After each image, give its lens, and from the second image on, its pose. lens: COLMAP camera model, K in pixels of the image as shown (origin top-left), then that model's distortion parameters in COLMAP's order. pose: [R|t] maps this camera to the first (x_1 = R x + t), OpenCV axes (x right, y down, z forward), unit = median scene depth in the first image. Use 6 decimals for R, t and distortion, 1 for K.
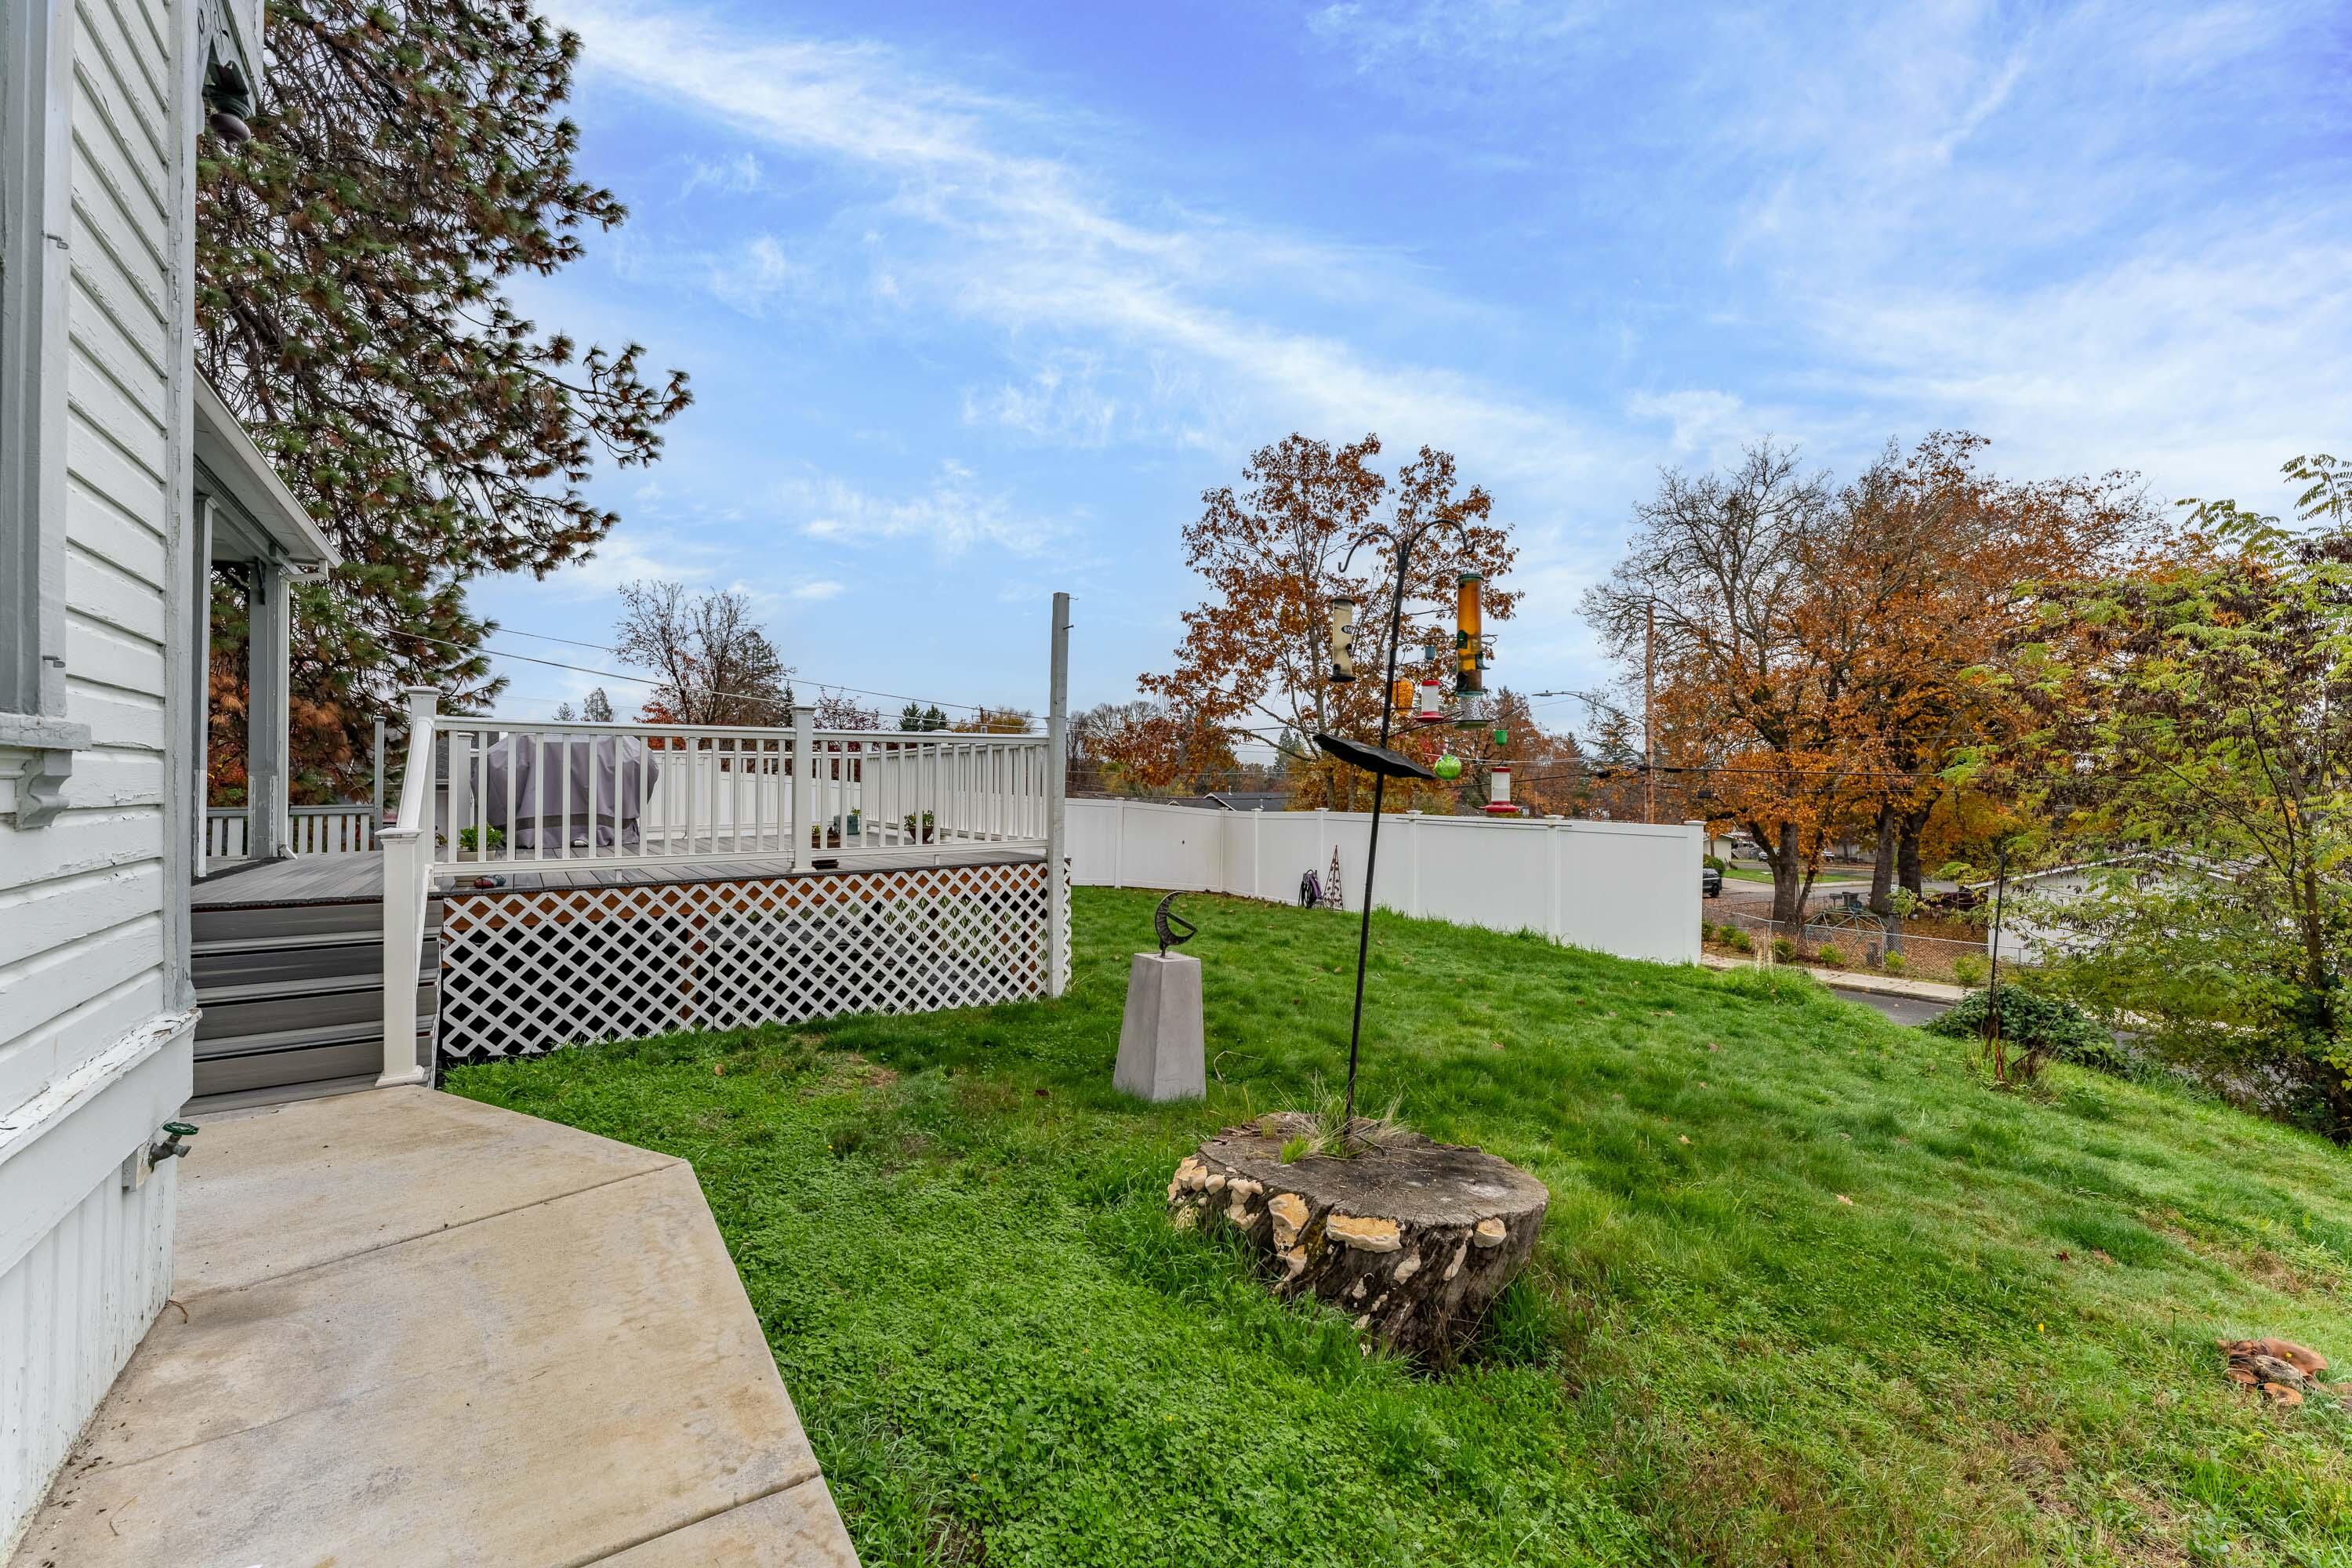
lens RADIAL K [[936.9, 0, 1176.0], [0, 936.9, 784.0], [0, 0, 1]] dist [-0.000150, -0.000172]
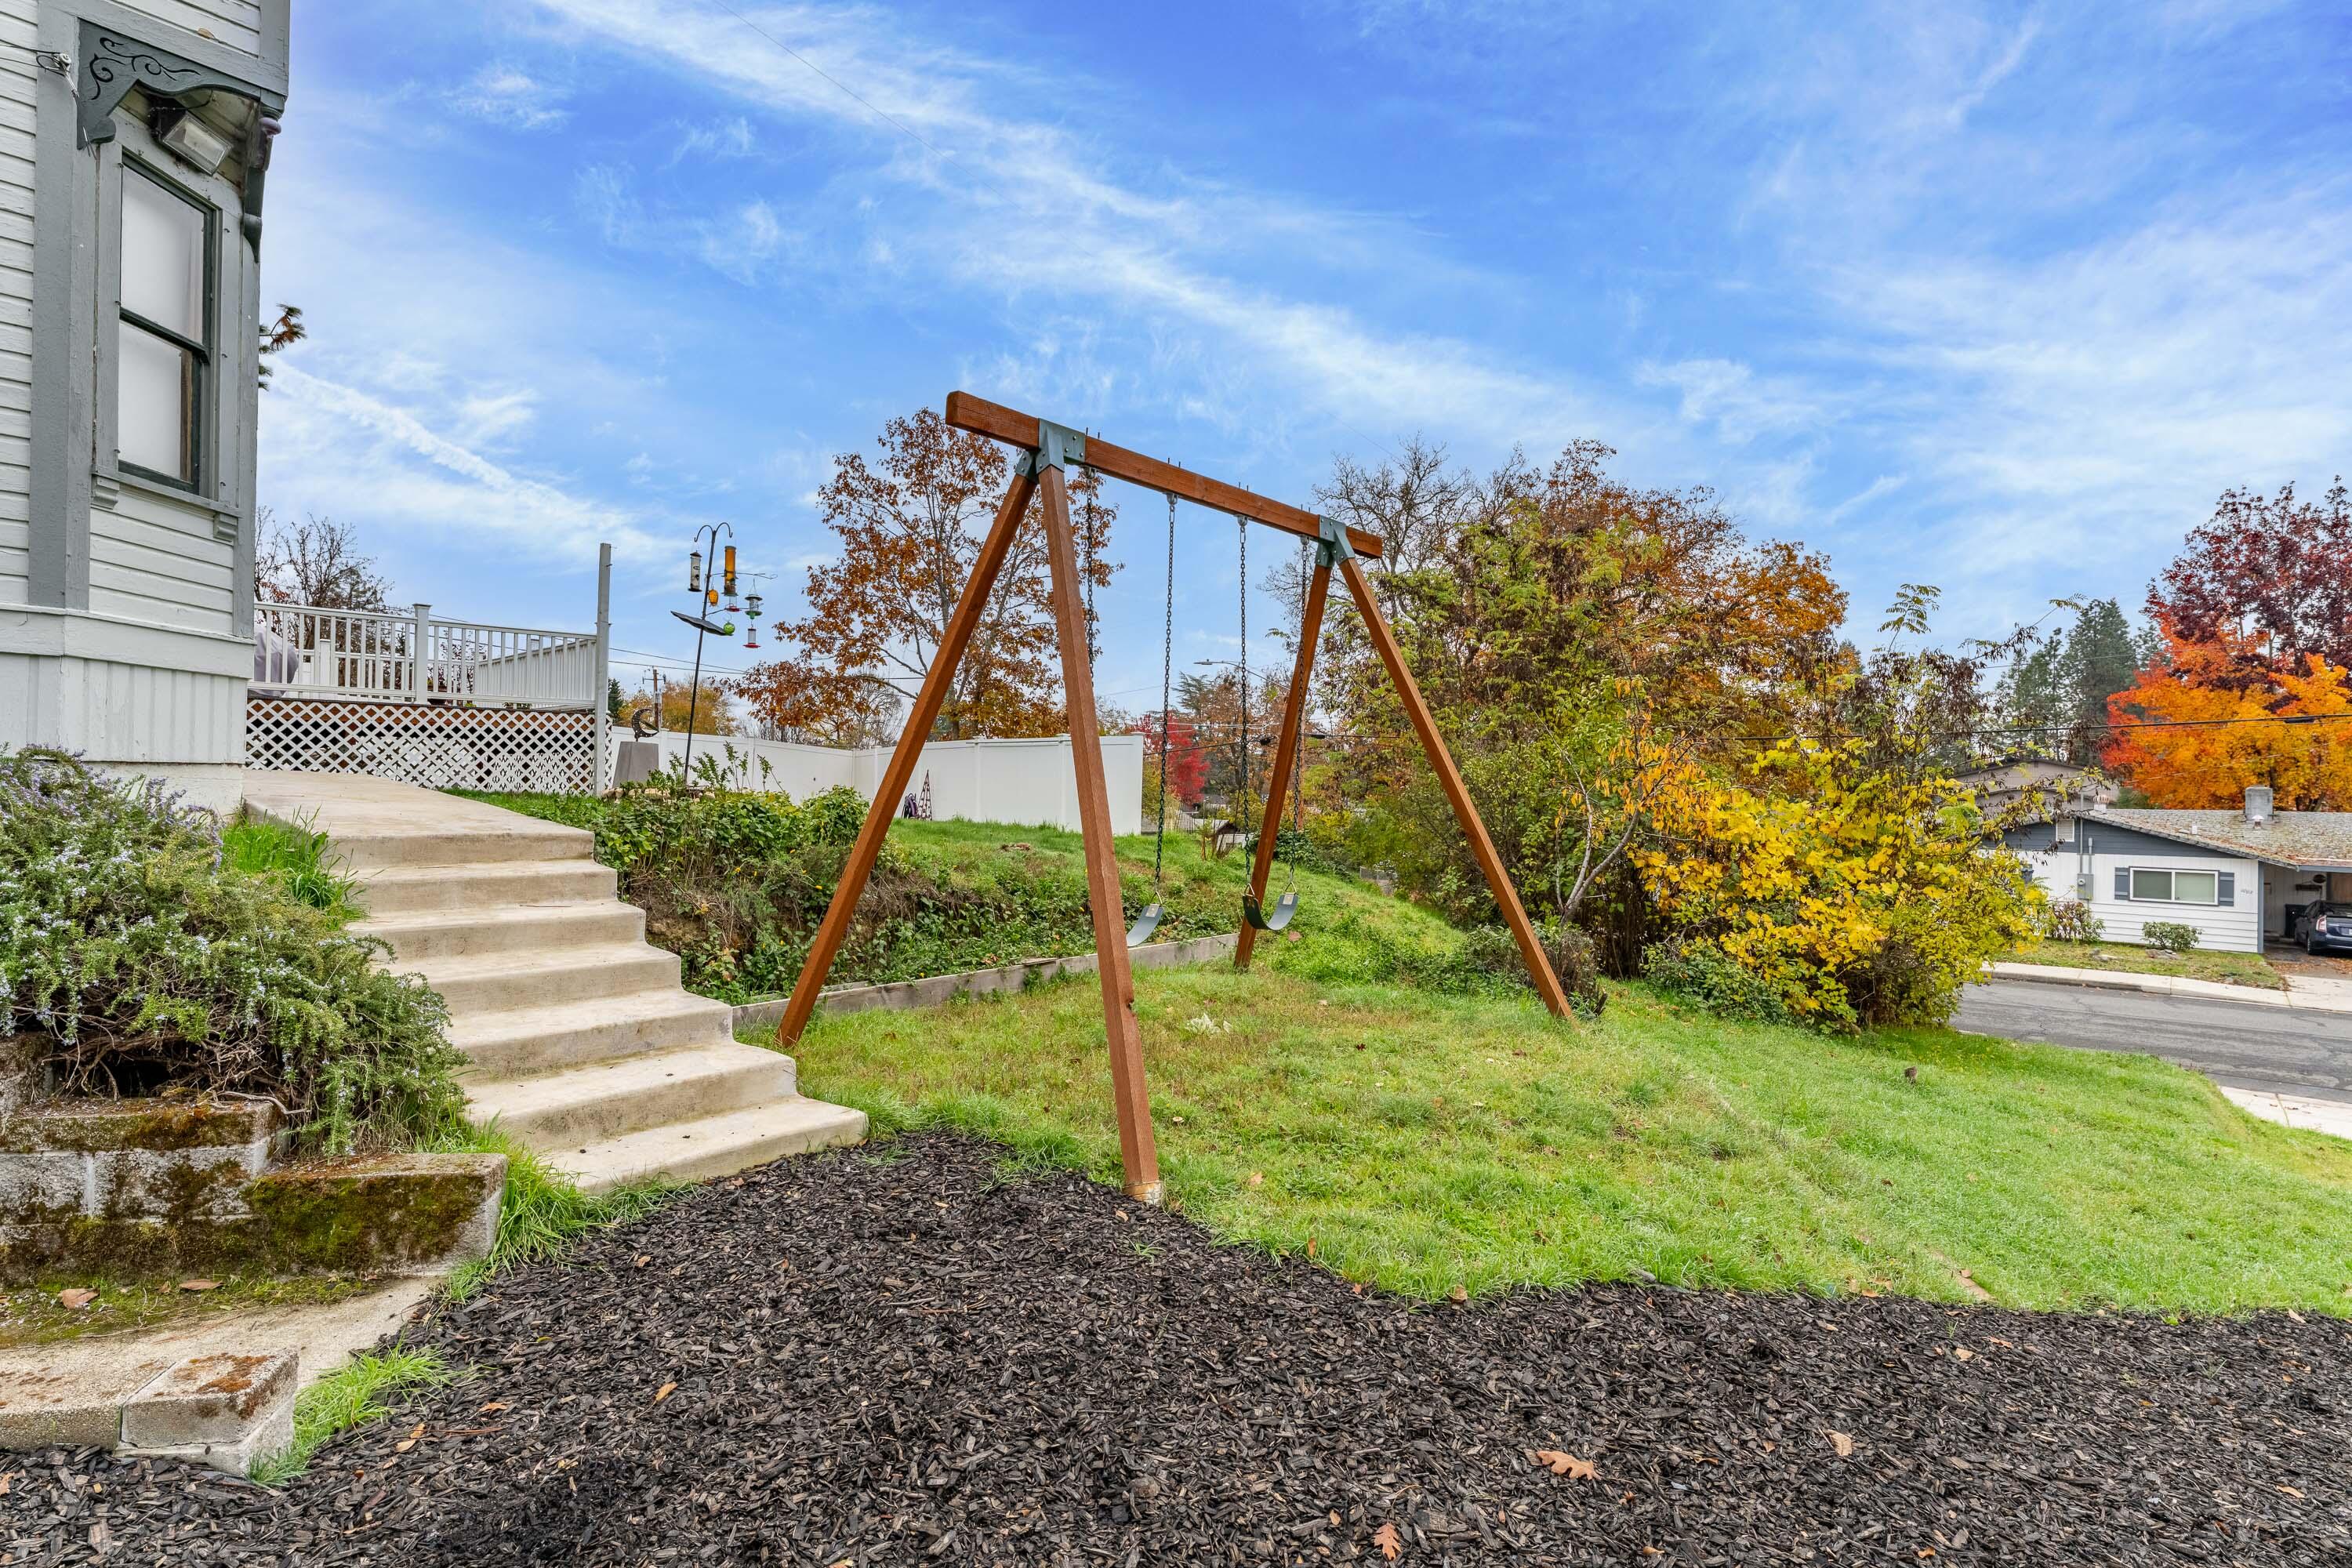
lens RADIAL K [[1098.6, 0, 1147.8], [0, 1098.6, 782.8], [0, 0, 1]] dist [-0.001667, 0.000244]
pose [[0.978520, 0.010582, 0.205878, 0.124696], [-0.011331, 0.999933, 0.002459, 0.058306], [-0.205838, -0.004739, 0.978575, -0.315426]]
